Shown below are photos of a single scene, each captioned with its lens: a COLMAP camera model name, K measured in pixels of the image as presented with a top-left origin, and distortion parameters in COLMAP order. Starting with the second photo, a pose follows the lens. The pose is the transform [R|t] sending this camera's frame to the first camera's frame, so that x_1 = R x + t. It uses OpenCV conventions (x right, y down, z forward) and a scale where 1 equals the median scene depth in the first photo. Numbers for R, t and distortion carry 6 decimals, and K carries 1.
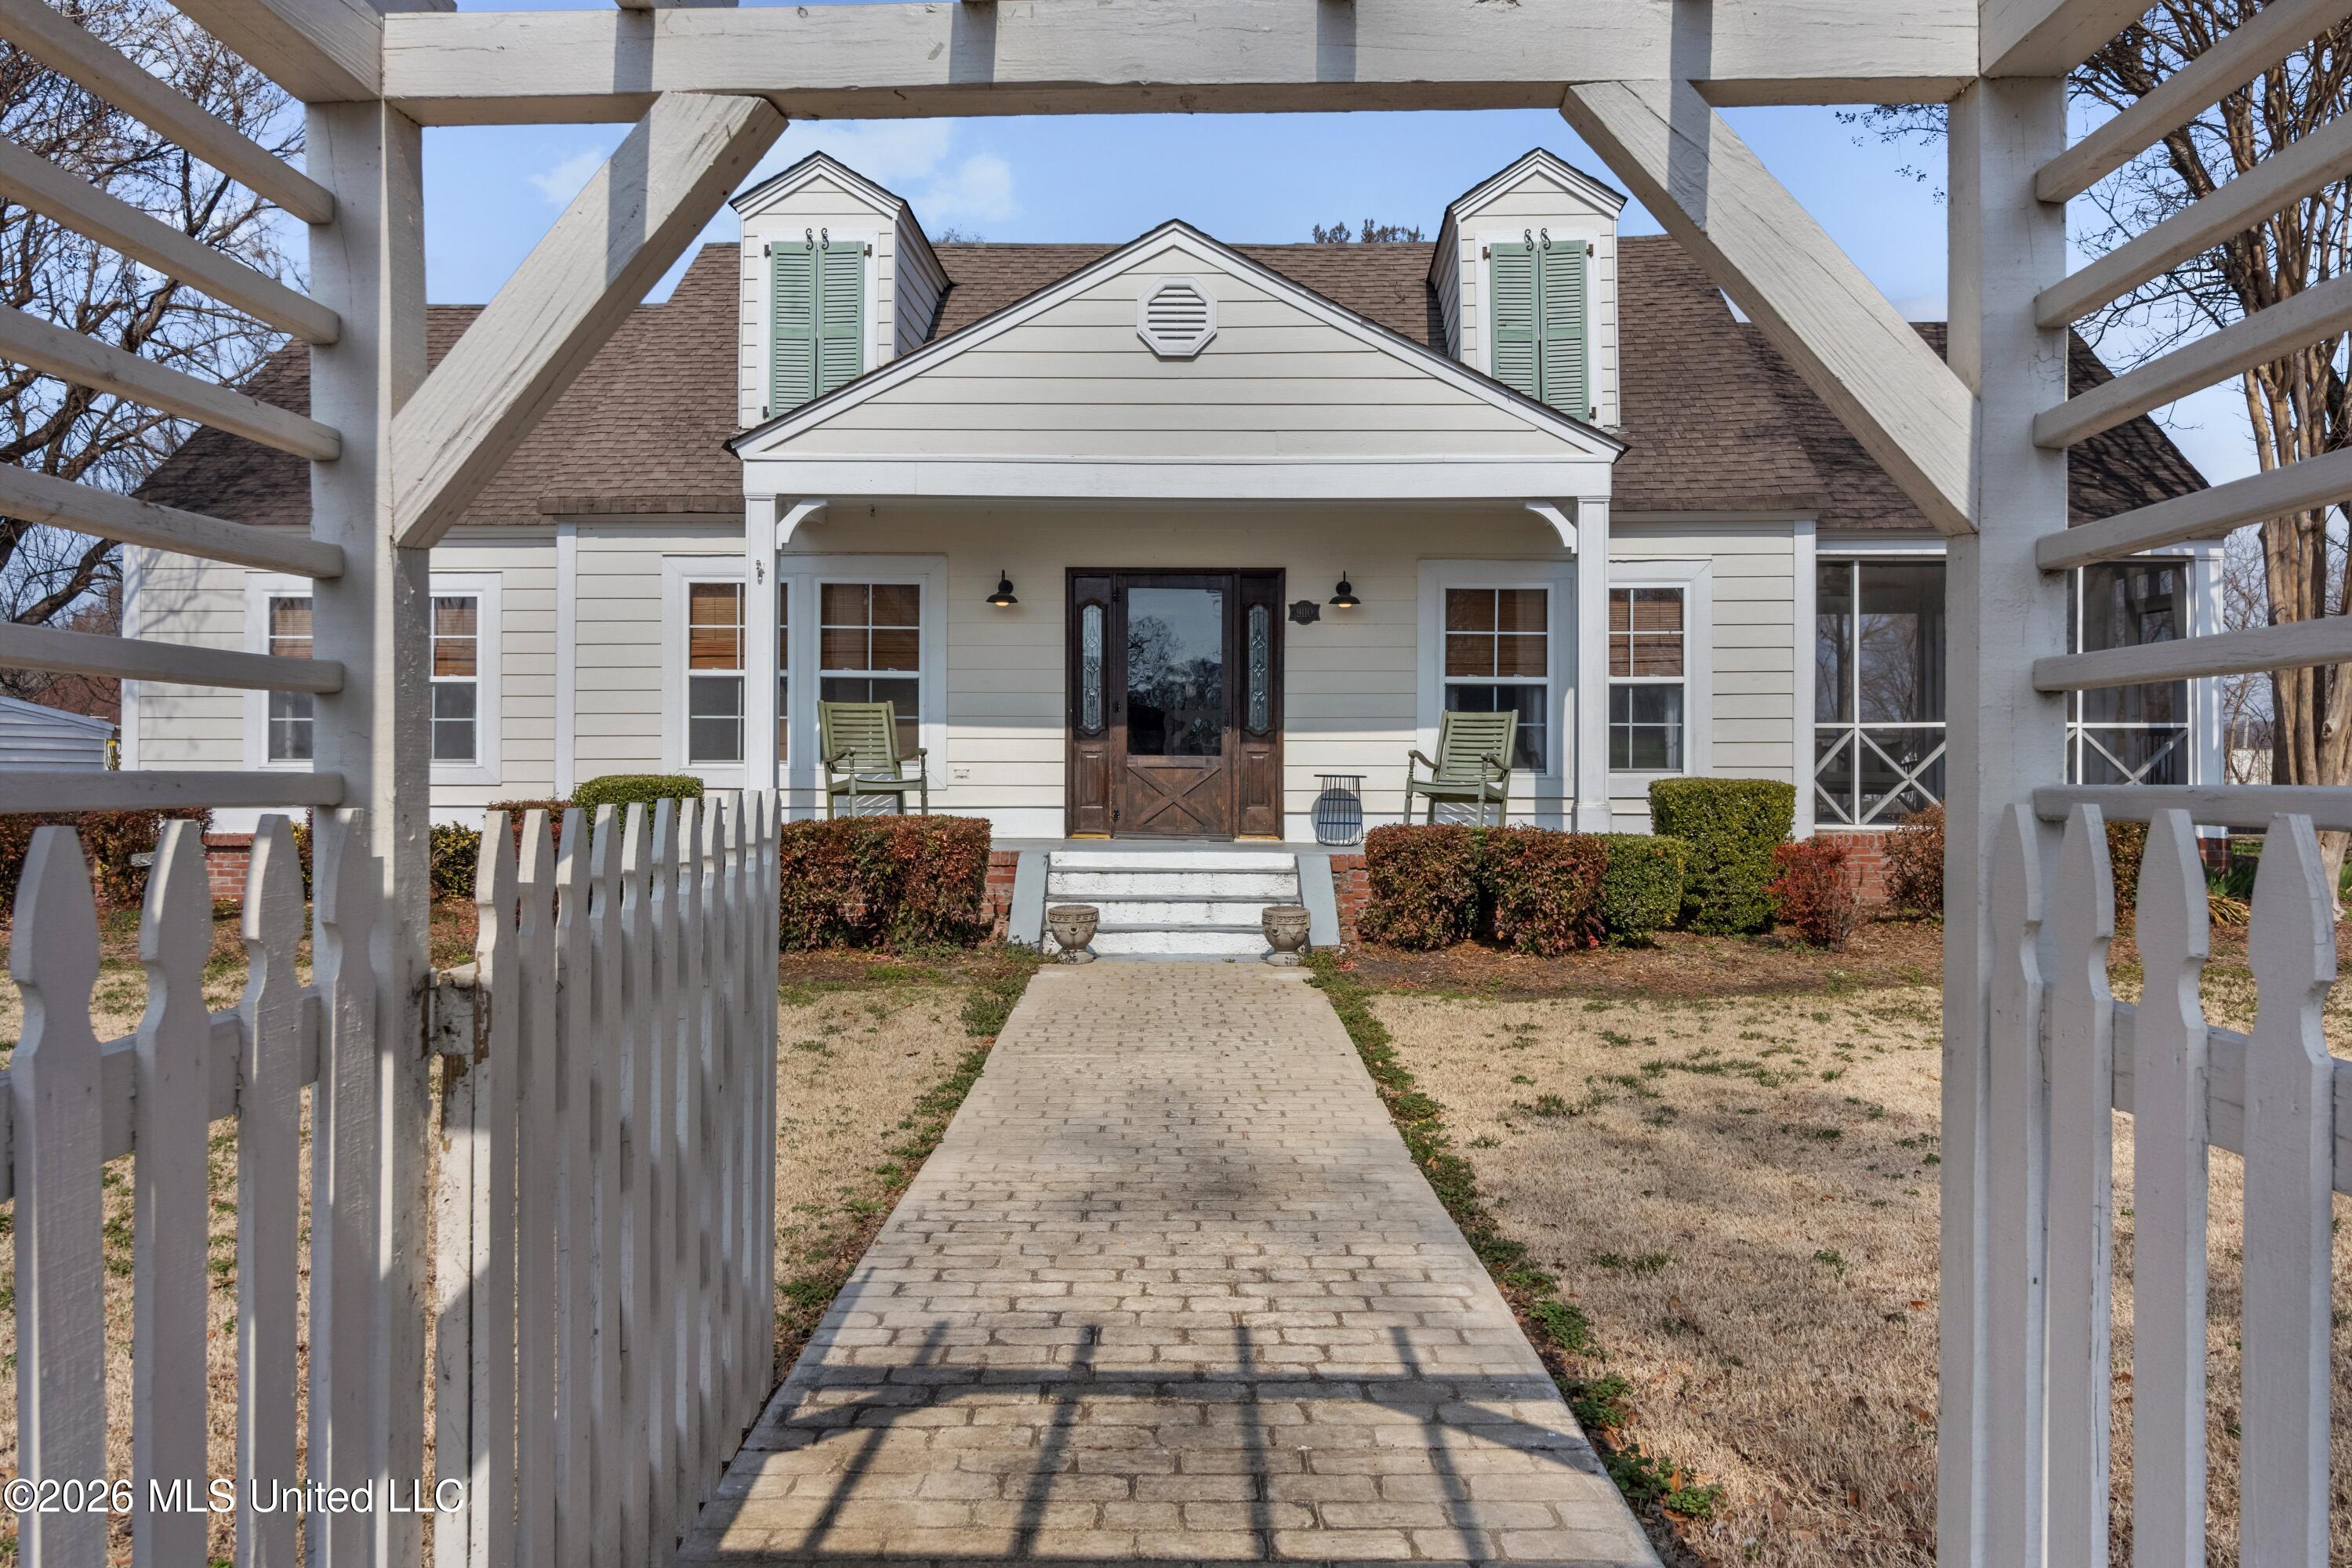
lens RADIAL K [[1771.7, 0, 1176.0], [0, 1771.7, 784.0], [0, 0, 1]] dist [0.082439, -0.078464]
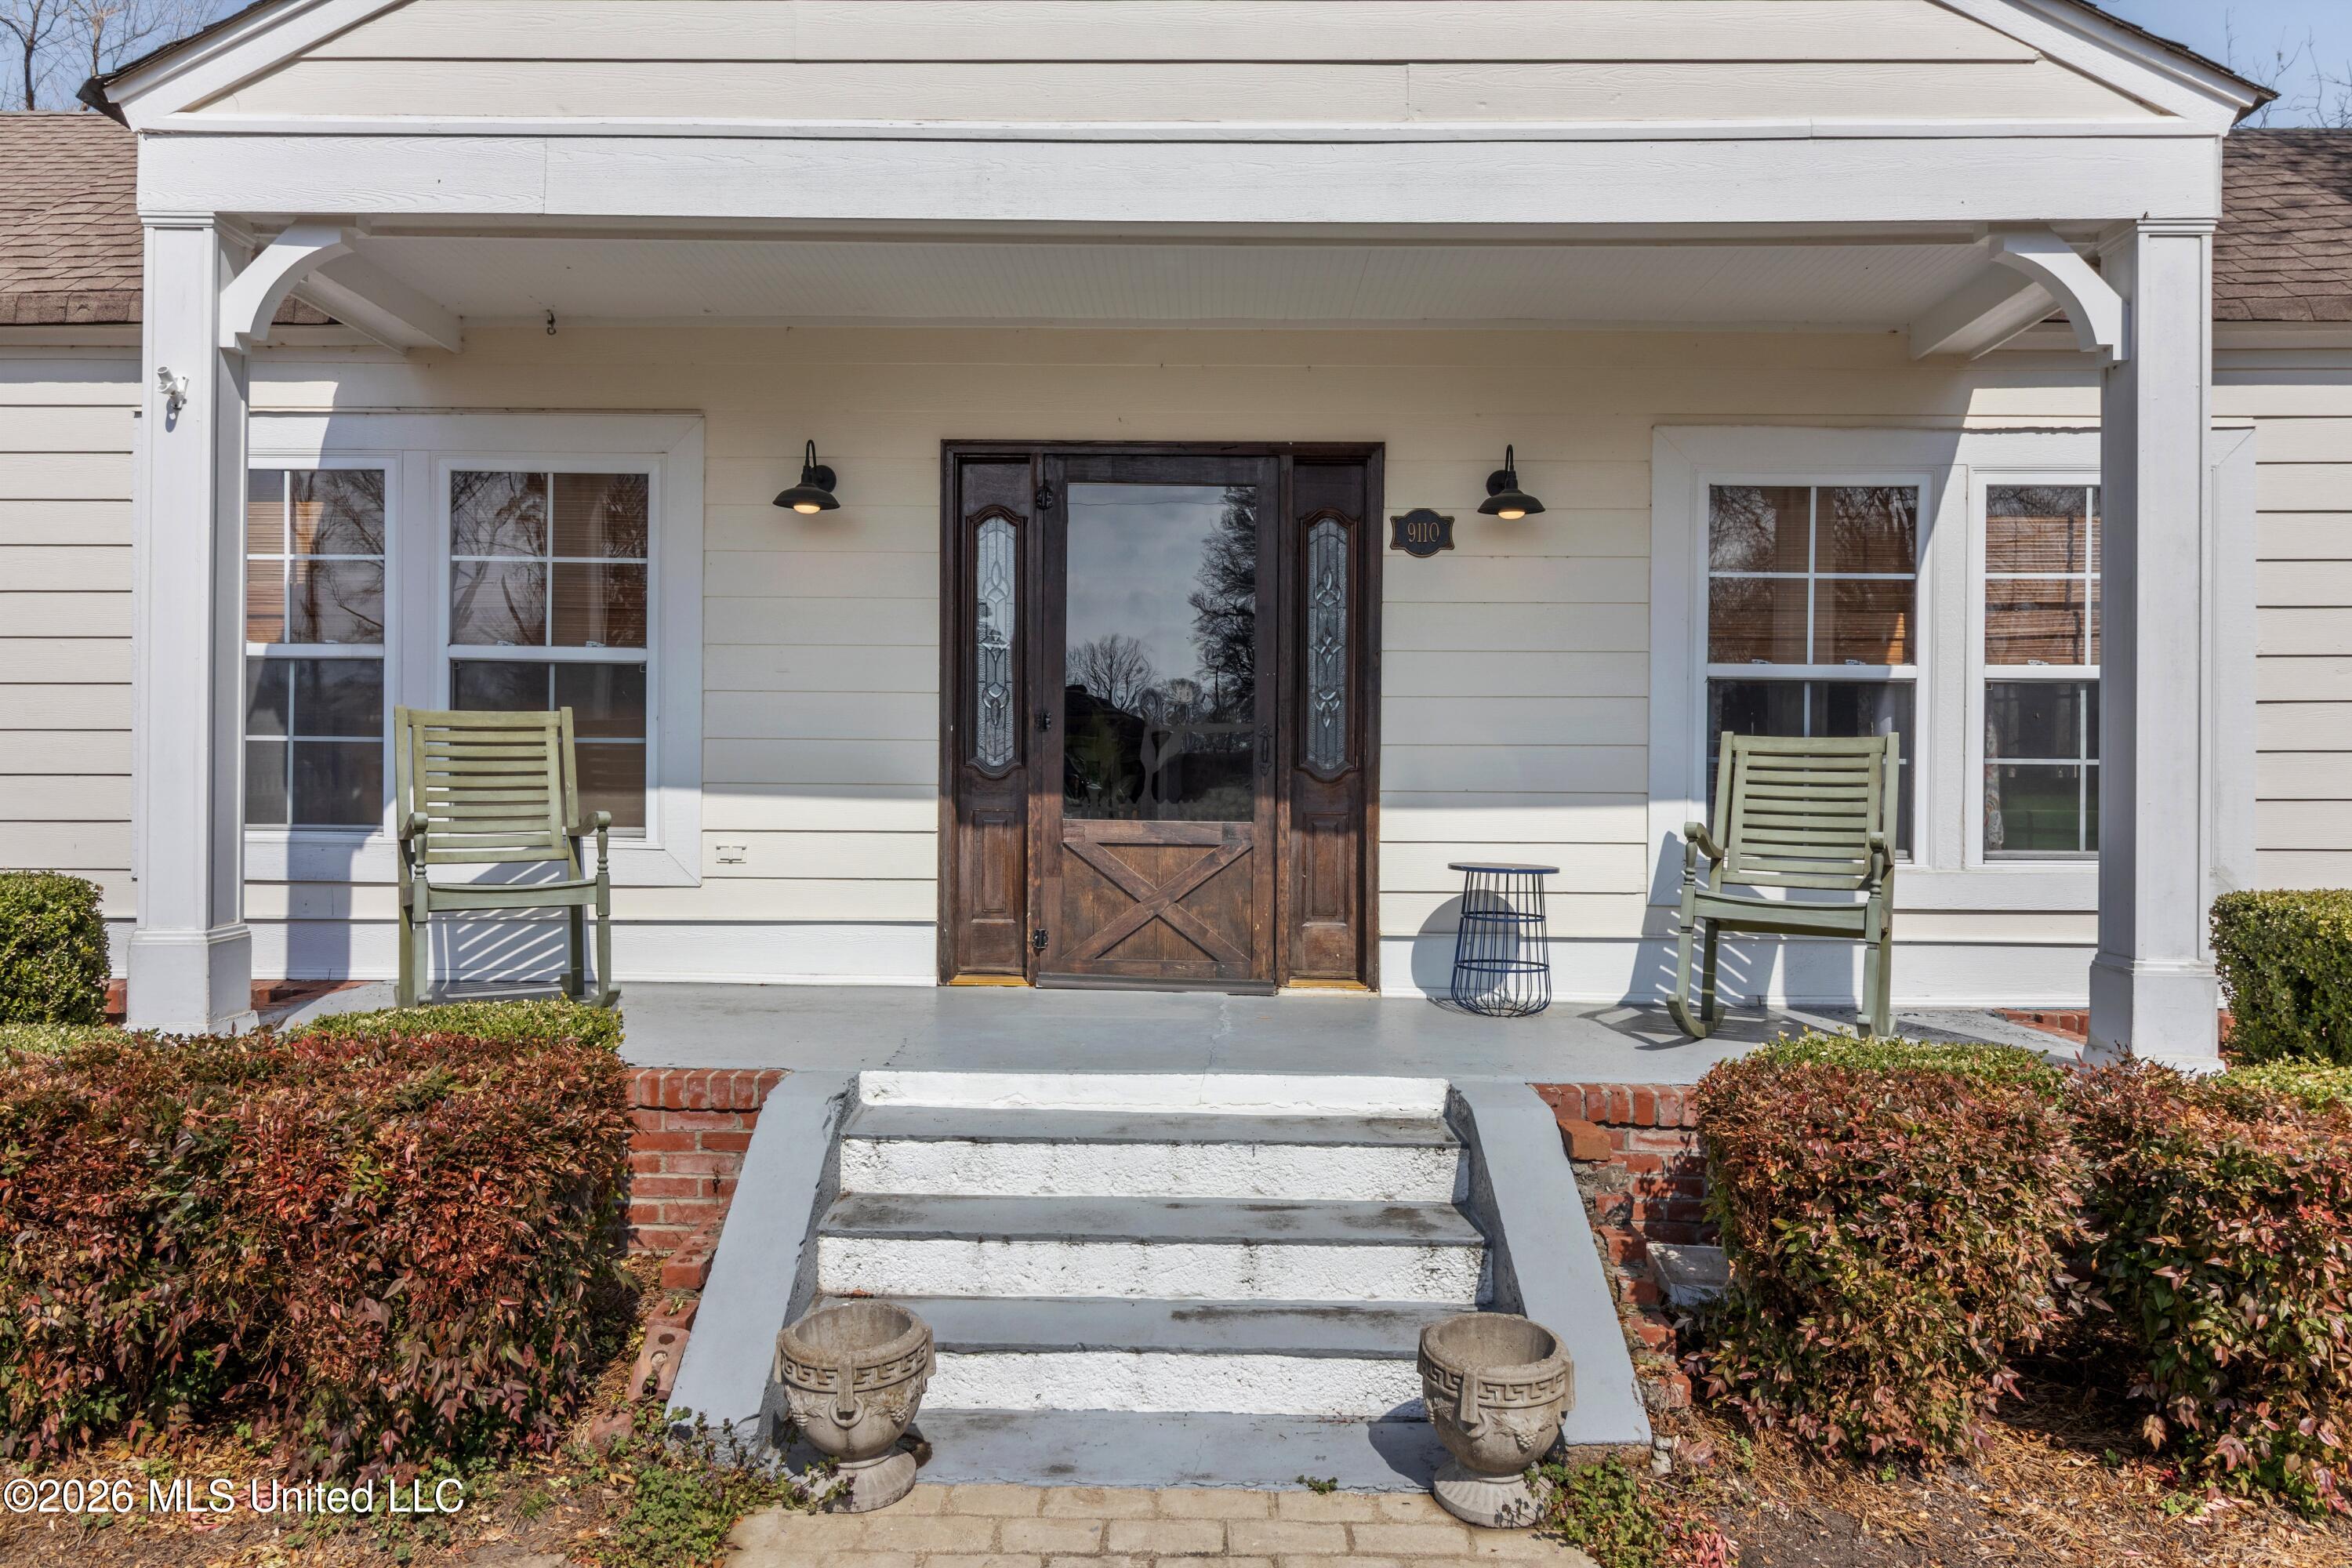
lens RADIAL K [[1771.7, 0, 1176.0], [0, 1771.7, 784.0], [0, 0, 1]] dist [0.082439, -0.078464]
pose [[0.999949, 0.004093, 0.009258, -0.000724], [-0.004044, 0.999978, -0.005302, -0.023617], [-0.009280, 0.005264, 0.999943, 0.504577]]
